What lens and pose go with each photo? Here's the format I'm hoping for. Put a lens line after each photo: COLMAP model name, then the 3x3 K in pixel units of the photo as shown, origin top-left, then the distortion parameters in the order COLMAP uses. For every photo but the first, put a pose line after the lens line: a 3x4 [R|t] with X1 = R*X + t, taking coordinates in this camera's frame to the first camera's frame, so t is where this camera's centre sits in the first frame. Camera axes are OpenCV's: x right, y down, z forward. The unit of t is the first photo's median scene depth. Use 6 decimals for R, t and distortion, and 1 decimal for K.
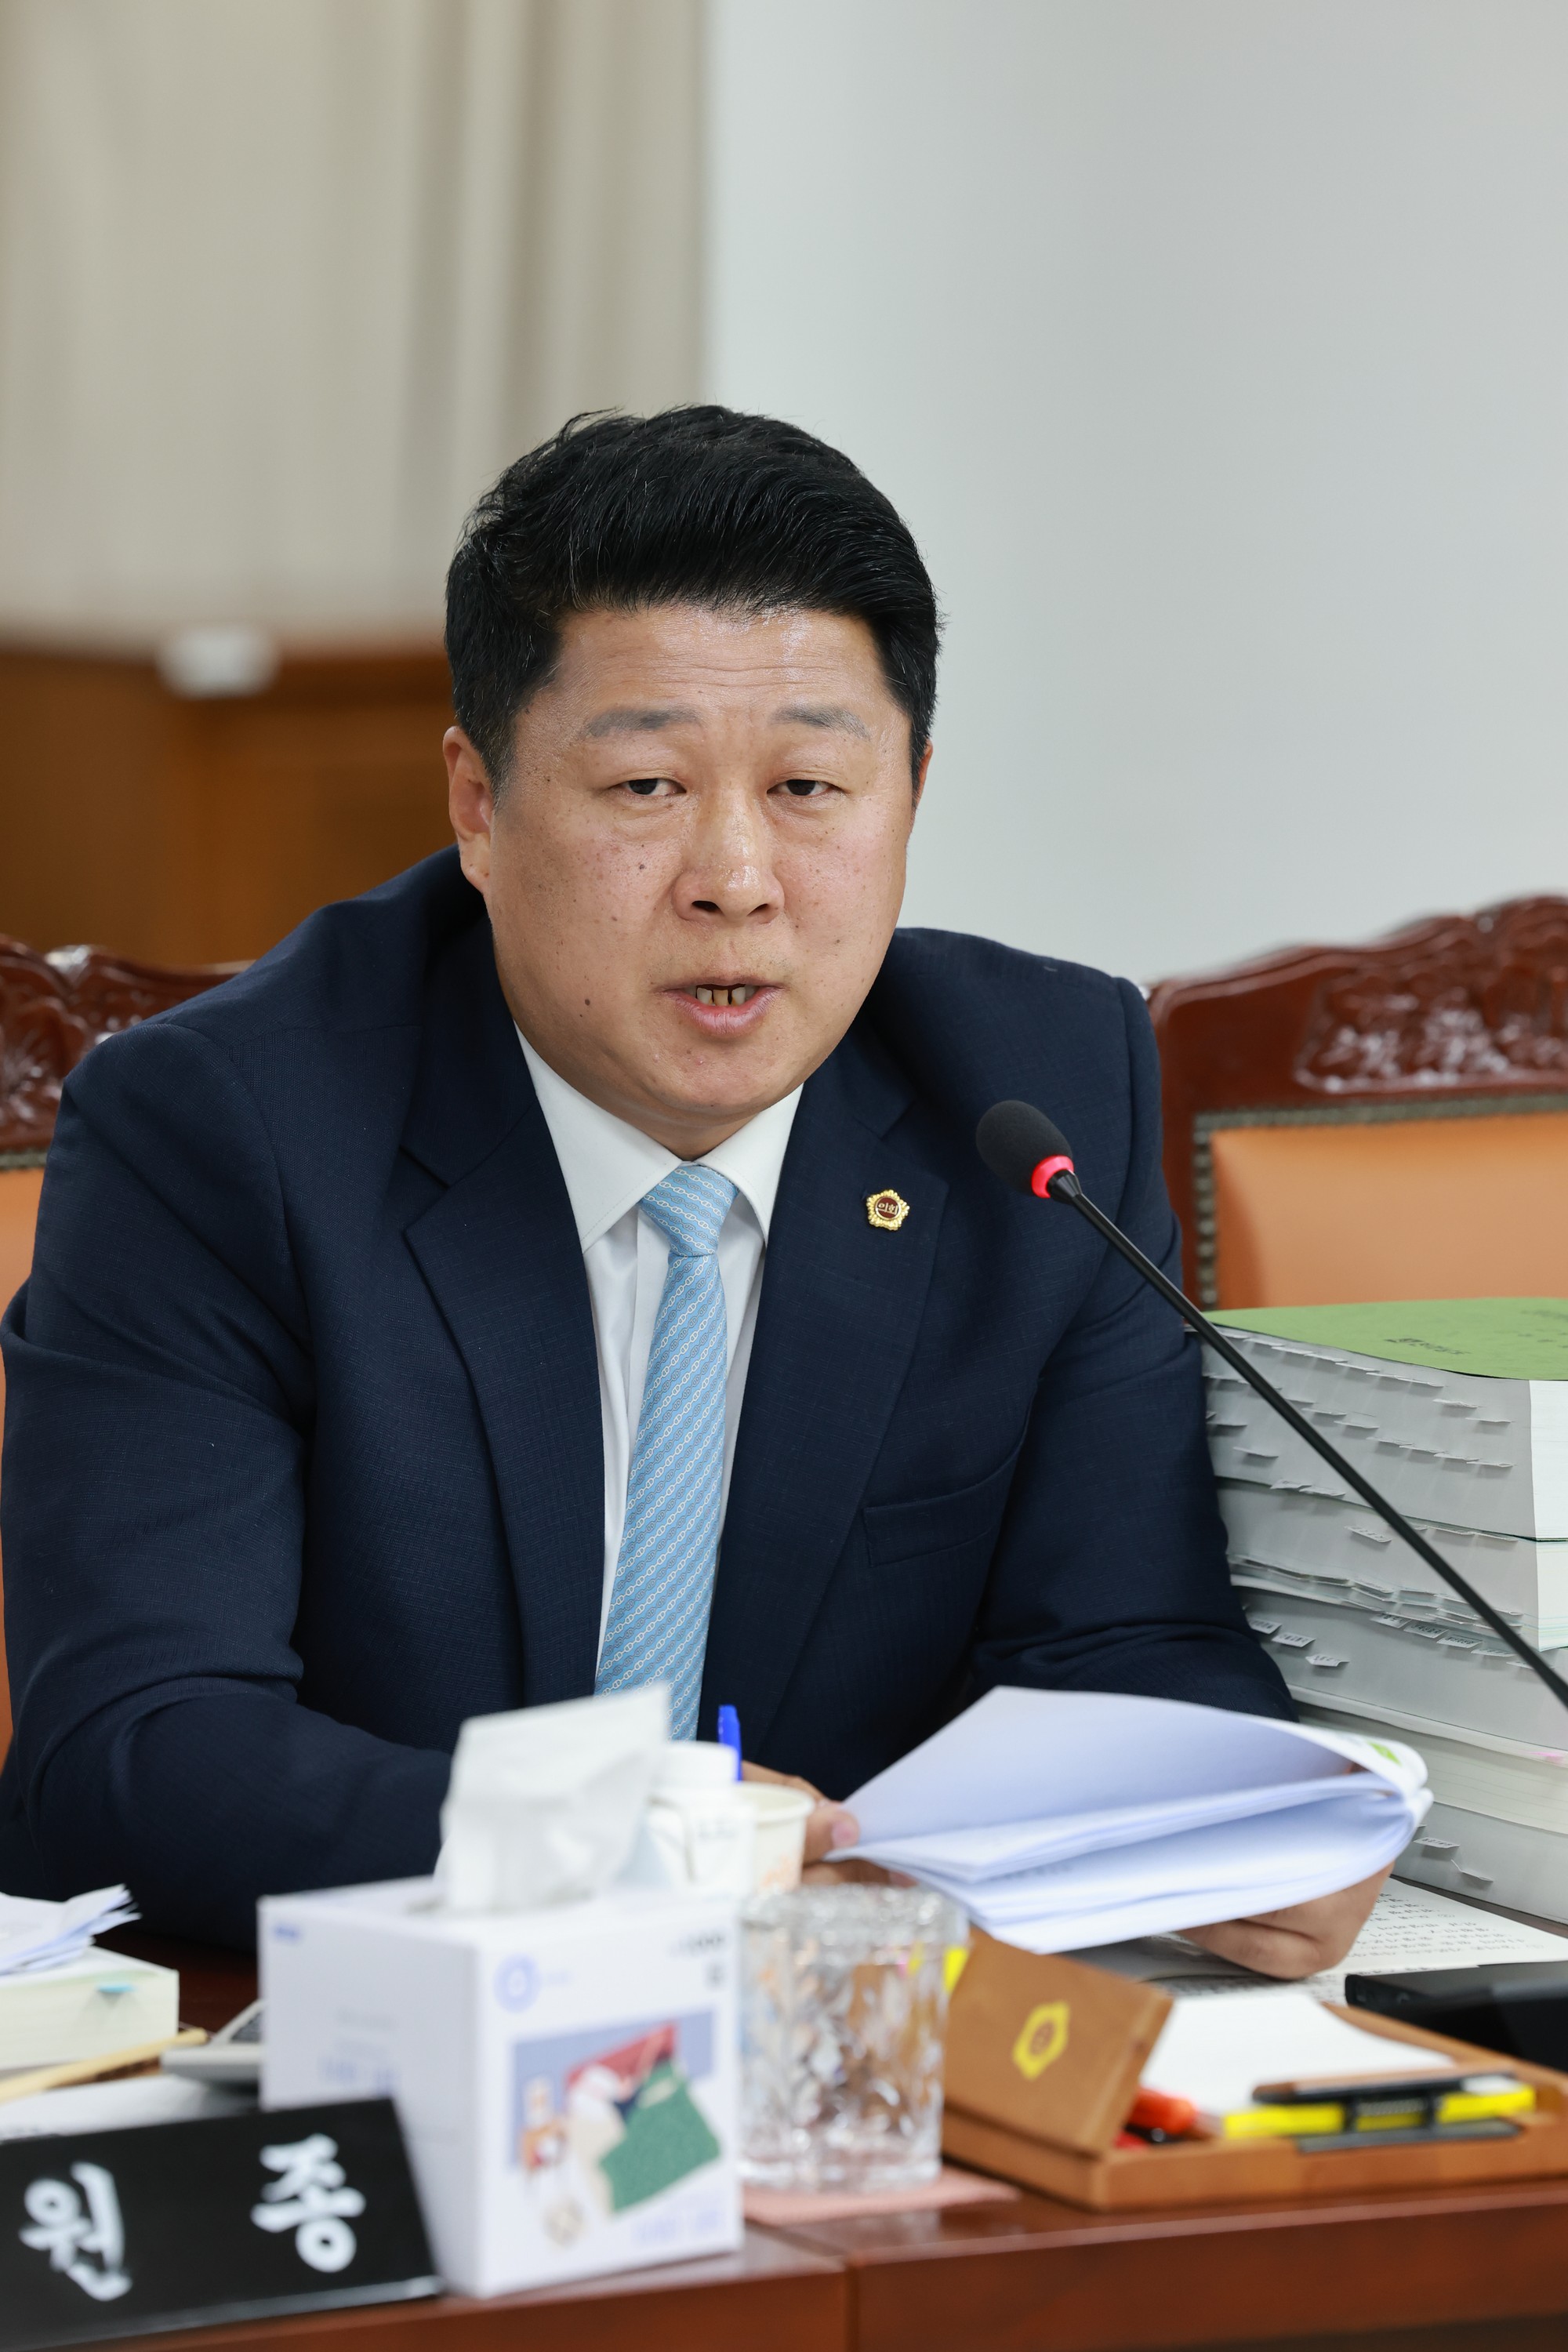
lens RADIAL K [[8670.7, 0, 844.5], [0, 8670.7, 1004.6], [0, 0, 1]] dist [2.410945, -40.167554]
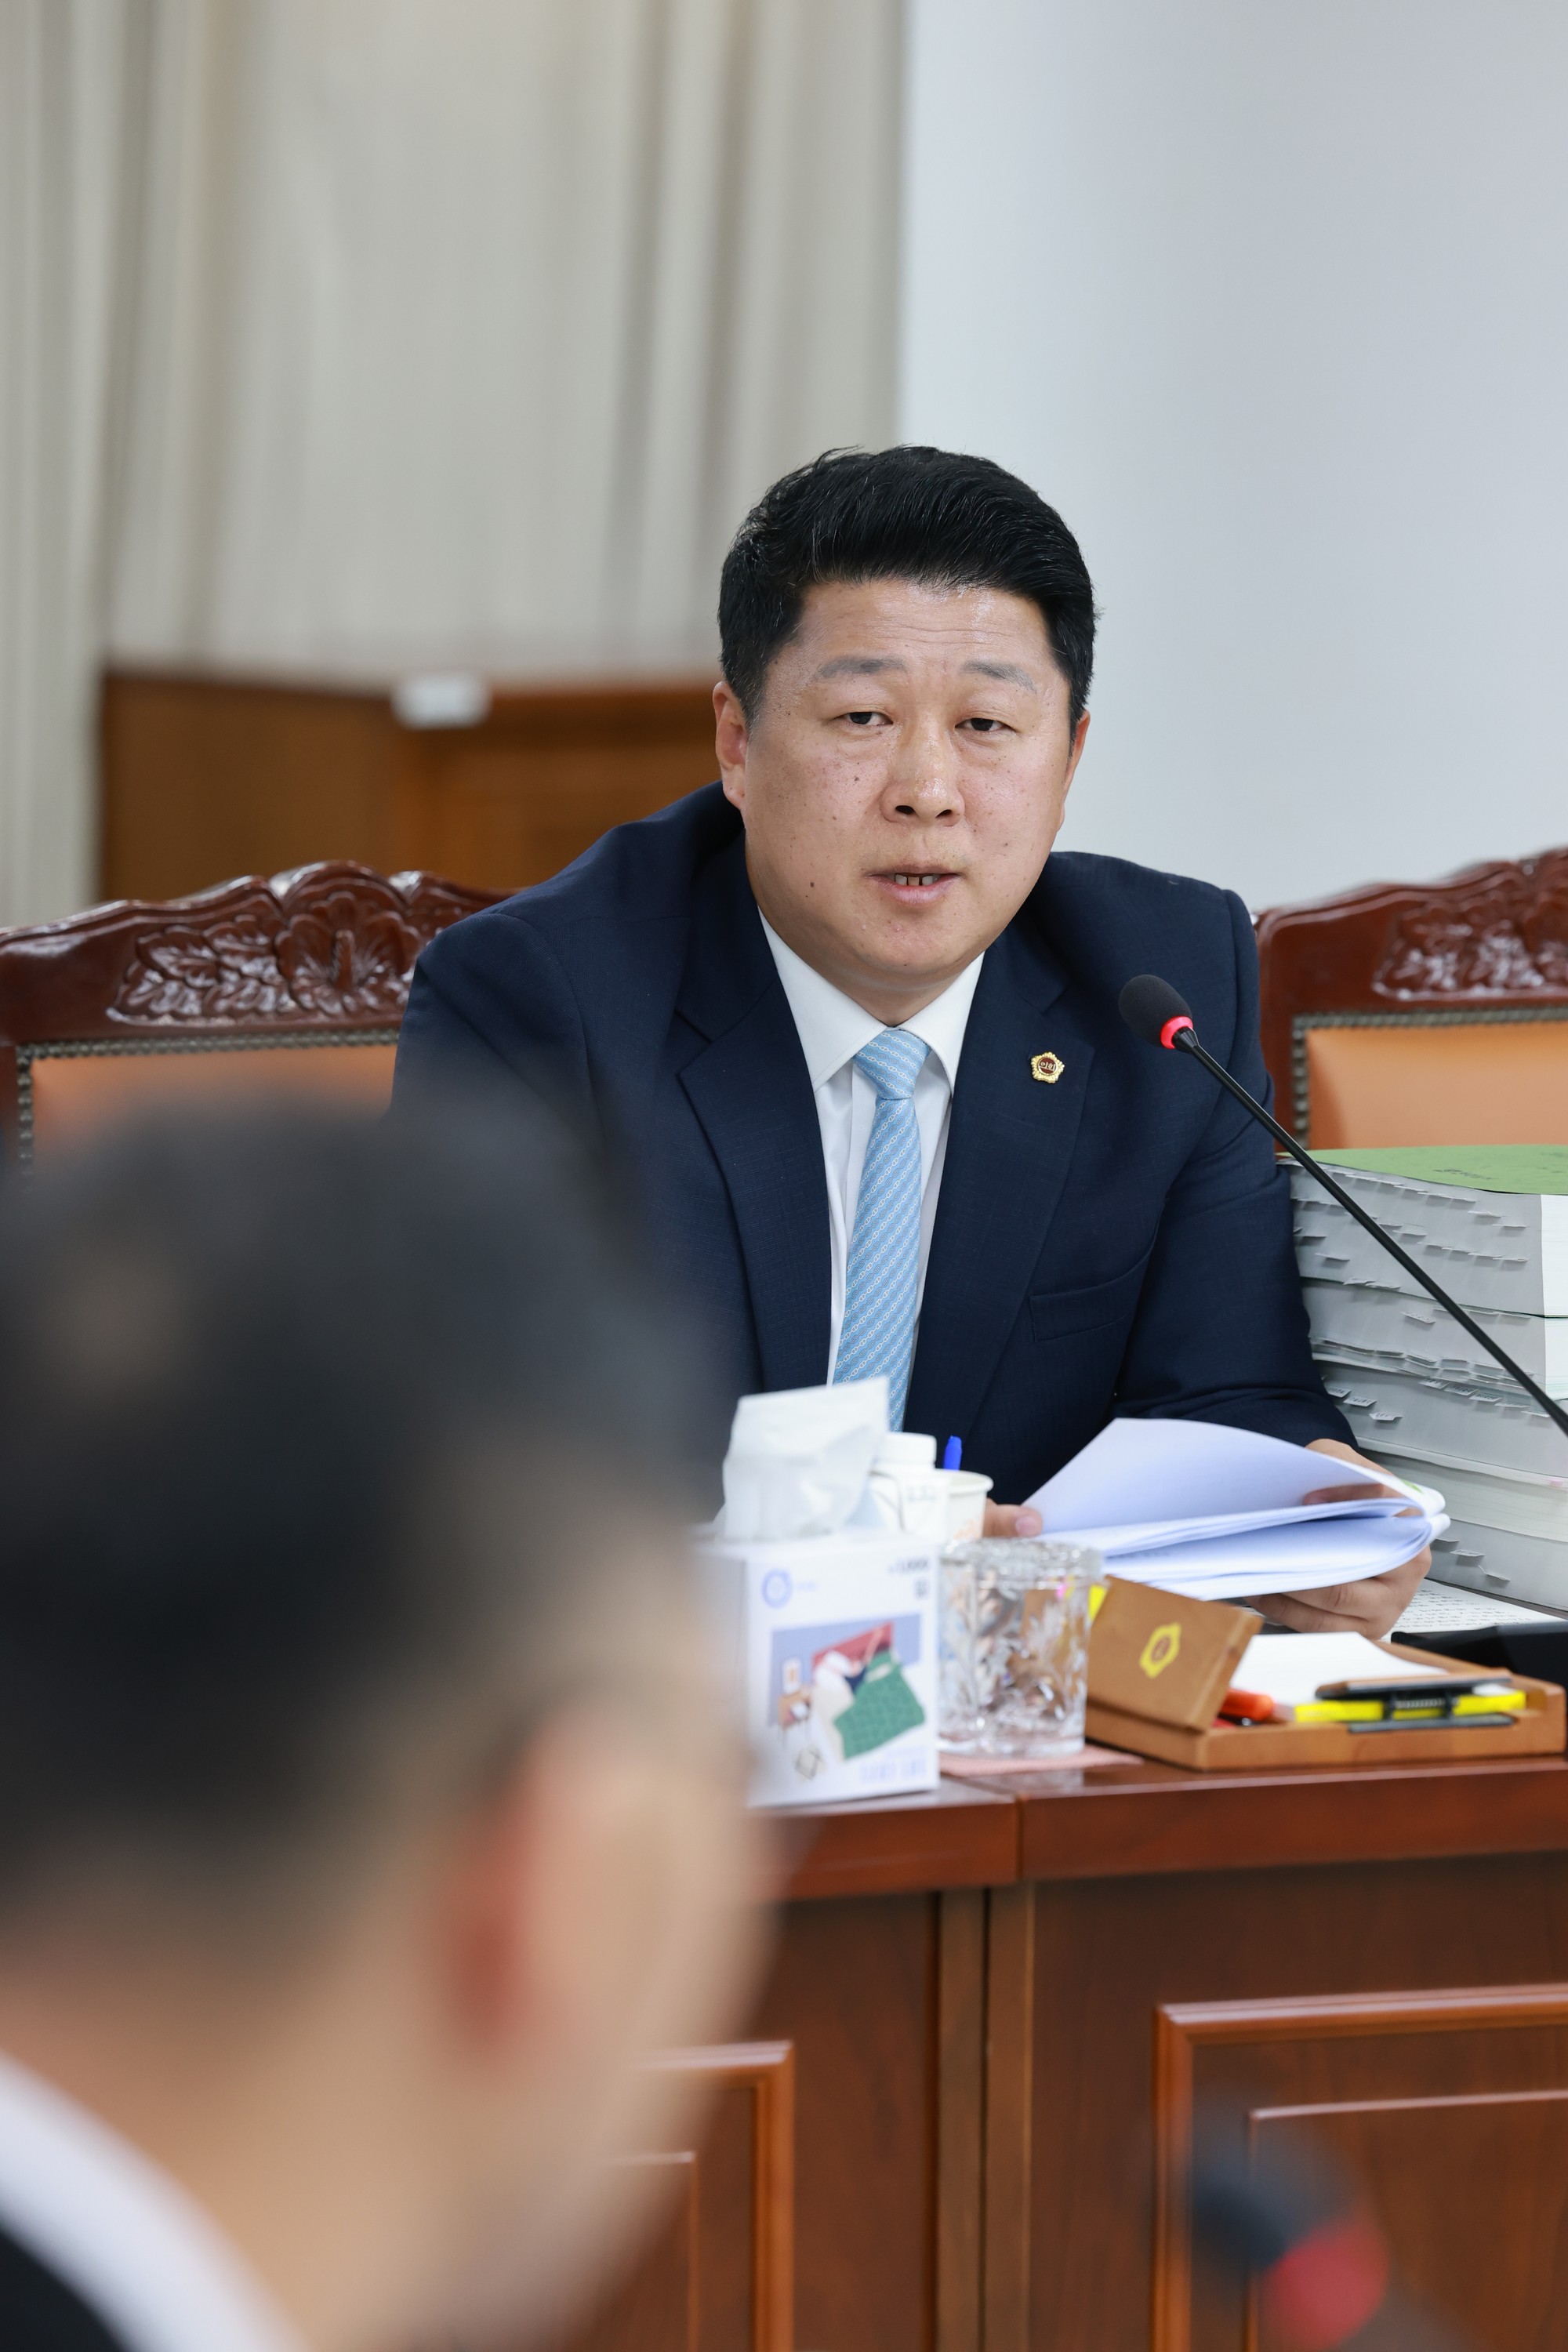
lens RADIAL K [[8873.0, 0, 784.0], [0, 8873.0, 1176.0], [0, 0, 1]] dist [-0.123405, 8.216082]
pose [[0.999734, 0.000802, -0.023061, -0.003571], [-0.000644, 0.999976, 0.006886, 0.031134], [0.023066, -0.006869, 0.999710, -0.309043]]
